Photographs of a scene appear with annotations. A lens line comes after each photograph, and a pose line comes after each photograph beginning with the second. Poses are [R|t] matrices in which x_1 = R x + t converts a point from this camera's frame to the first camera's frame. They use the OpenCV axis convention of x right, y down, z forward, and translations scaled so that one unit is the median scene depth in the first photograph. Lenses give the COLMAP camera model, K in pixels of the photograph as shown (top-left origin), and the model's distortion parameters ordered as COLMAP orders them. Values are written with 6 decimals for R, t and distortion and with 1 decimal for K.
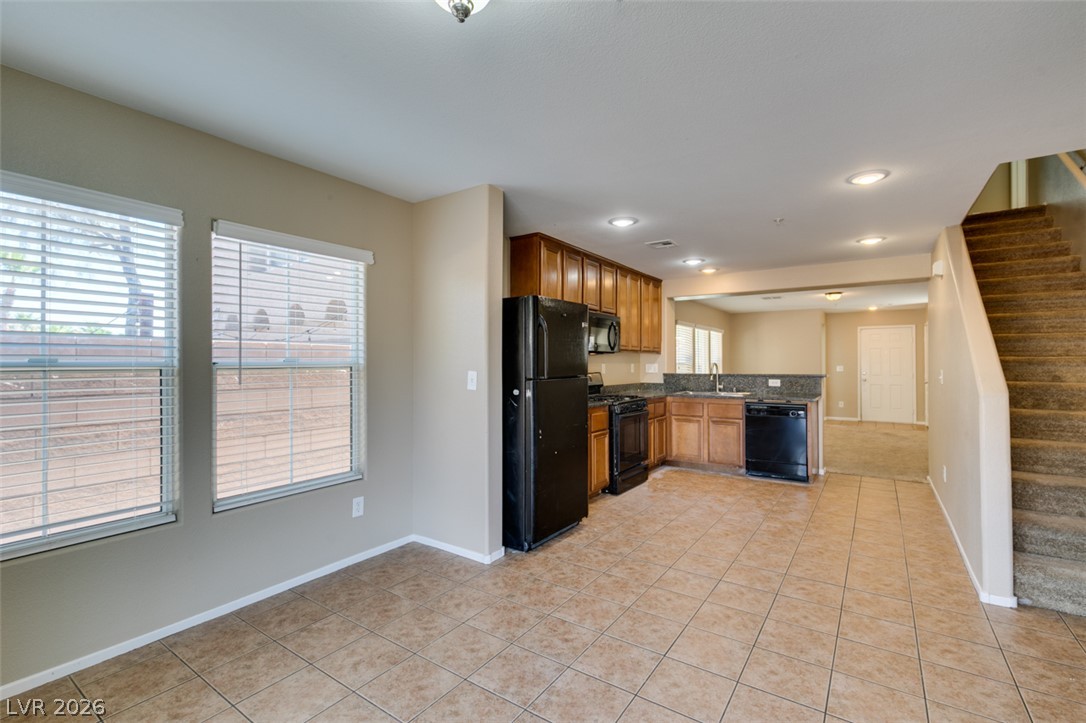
lens RADIAL K [[486.8, 0, 541.2], [0, 486.8, 361.7], [0, 0, 1]] dist [0.005633, -0.001861]
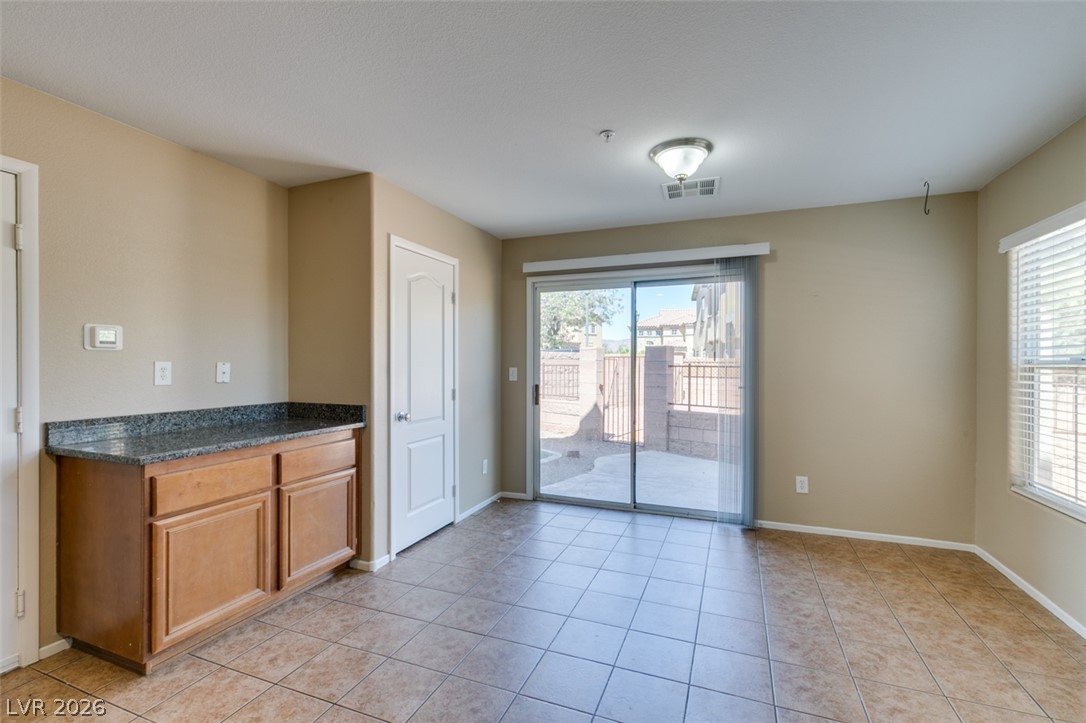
lens RADIAL K [[486.8, 0, 540.2], [0, 486.8, 363.5], [0, 0, 1]] dist [0.005633, -0.001861]
pose [[-0.975173, 0.000911, -0.221443, 0.366051], [0.000798, 1.000000, 0.000597, 0.004272], [0.221444, 0.000405, -0.975173, 1.247426]]
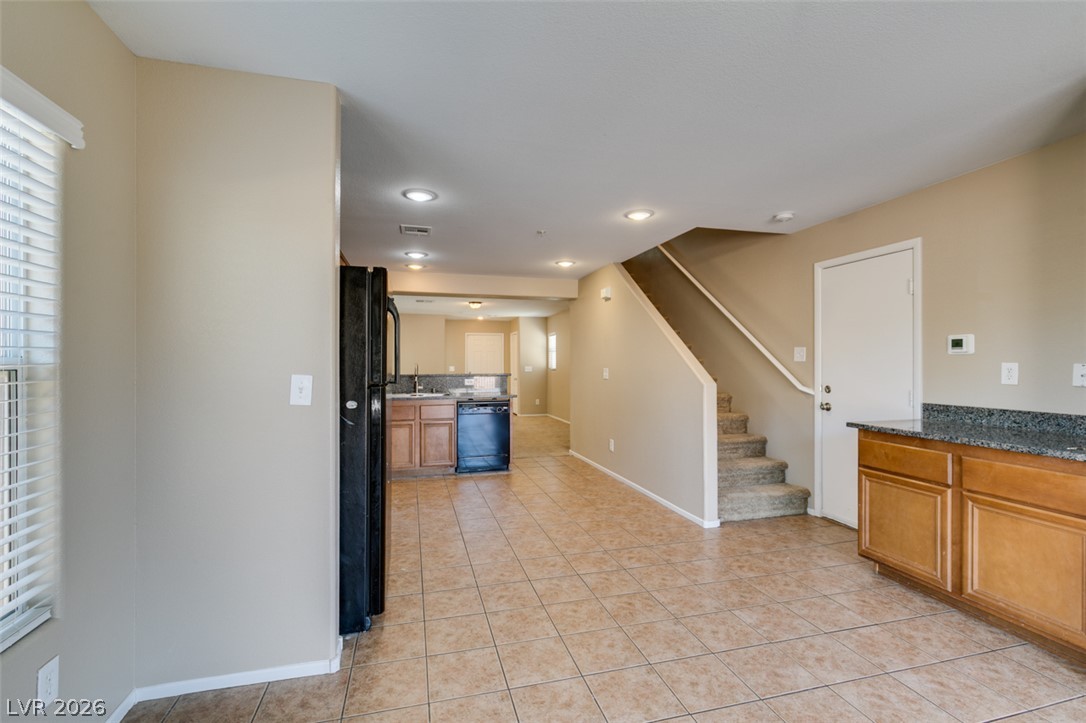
lens RADIAL K [[486.8, 0, 542.1], [0, 486.8, 360.7], [0, 0, 1]] dist [0.005633, -0.001861]
pose [[0.645175, 0.005361, 0.764016, -0.440380], [-0.002288, 0.999984, -0.005085, 0.003594], [-0.764031, 0.001533, 0.645178, 0.375577]]
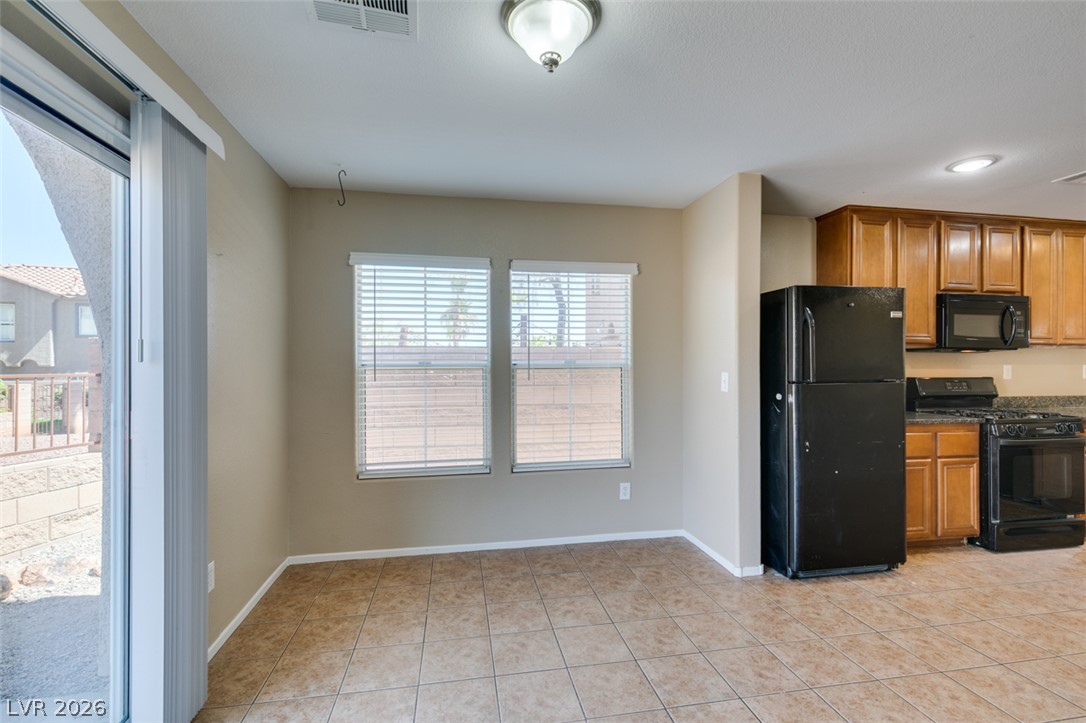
lens RADIAL K [[486.8, 0, 541.2], [0, 486.8, 367.2], [0, 0, 1]] dist [0.005633, -0.001861]
pose [[0.706511, 0.002698, -0.707697, 0.293635], [0.003179, 0.999971, 0.006986, 0.001326], [0.707695, -0.007185, 0.706482, 0.067281]]
